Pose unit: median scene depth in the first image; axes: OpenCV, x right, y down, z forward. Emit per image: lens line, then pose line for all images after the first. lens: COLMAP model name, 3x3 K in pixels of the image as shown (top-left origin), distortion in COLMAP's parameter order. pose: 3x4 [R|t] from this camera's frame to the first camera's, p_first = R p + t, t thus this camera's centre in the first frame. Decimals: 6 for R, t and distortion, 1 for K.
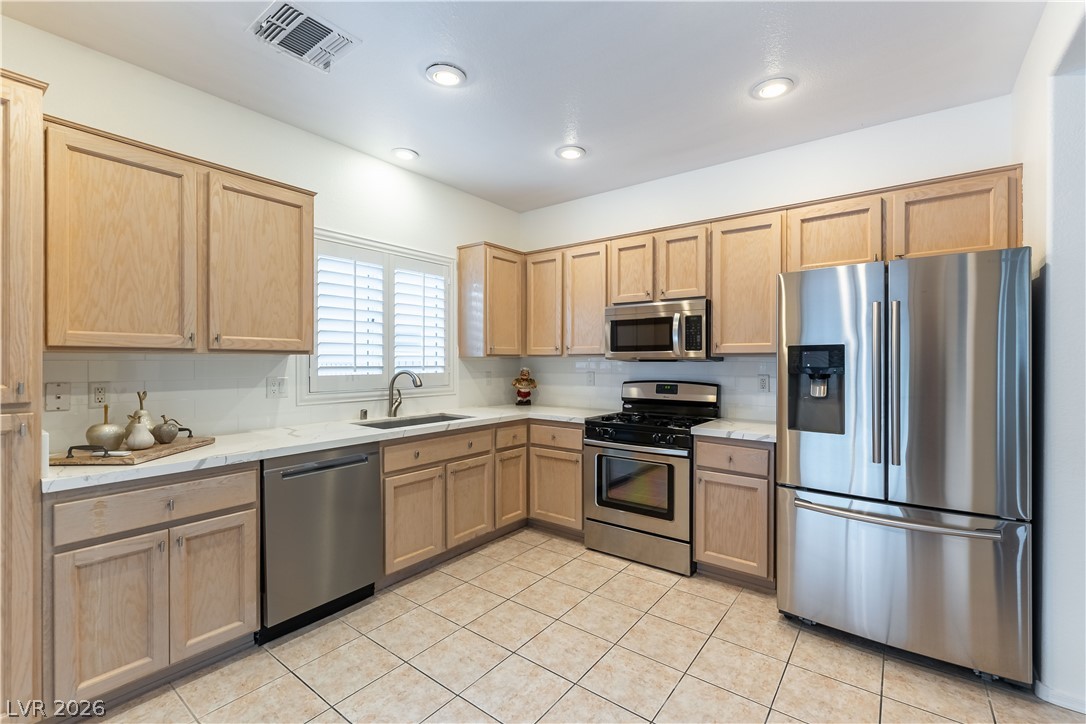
lens RADIAL K [[467.1, 0, 544.9], [0, 467.1, 363.0], [0, 0, 1]] dist [-0.002234, -0.000285]
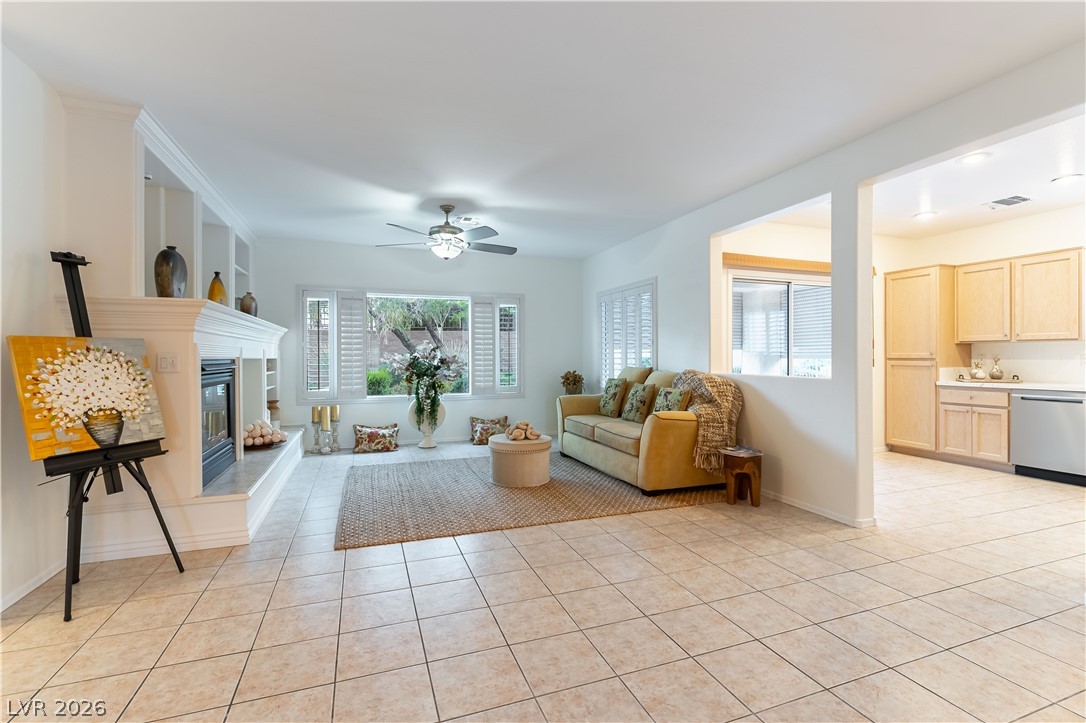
lens RADIAL K [[486.8, 0, 546.3], [0, 486.8, 358.0], [0, 0, 1]] dist [0.000109, -0.000524]
pose [[-0.532348, 0.002192, -0.846523, 1.699992], [-0.003835, 0.999980, 0.005001, 0.037192], [0.846517, 0.005908, -0.532329, 0.232044]]
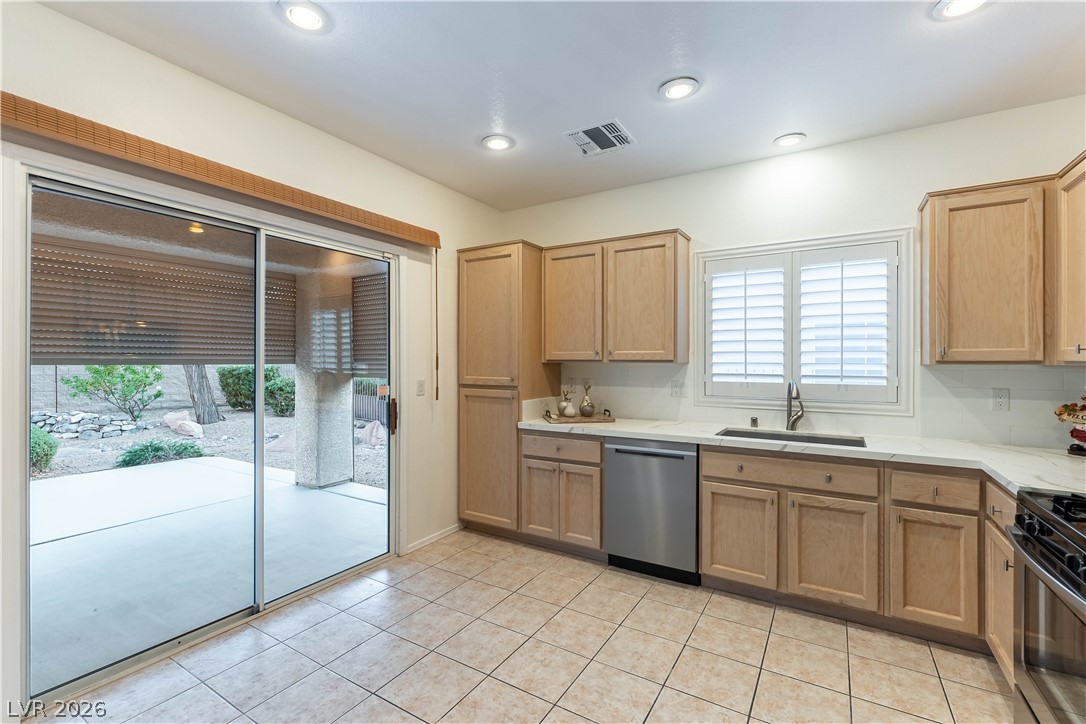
lens RADIAL K [[472.7, 0, 548.4], [0, 472.7, 363.1], [0, 0, 1]] dist [-0.000432, -0.000186]
pose [[0.105801, 0.003876, -0.994380, 0.559305], [-0.007239, 0.999969, 0.003127, -0.016020], [0.994361, 0.006867, 0.105826, 0.441884]]
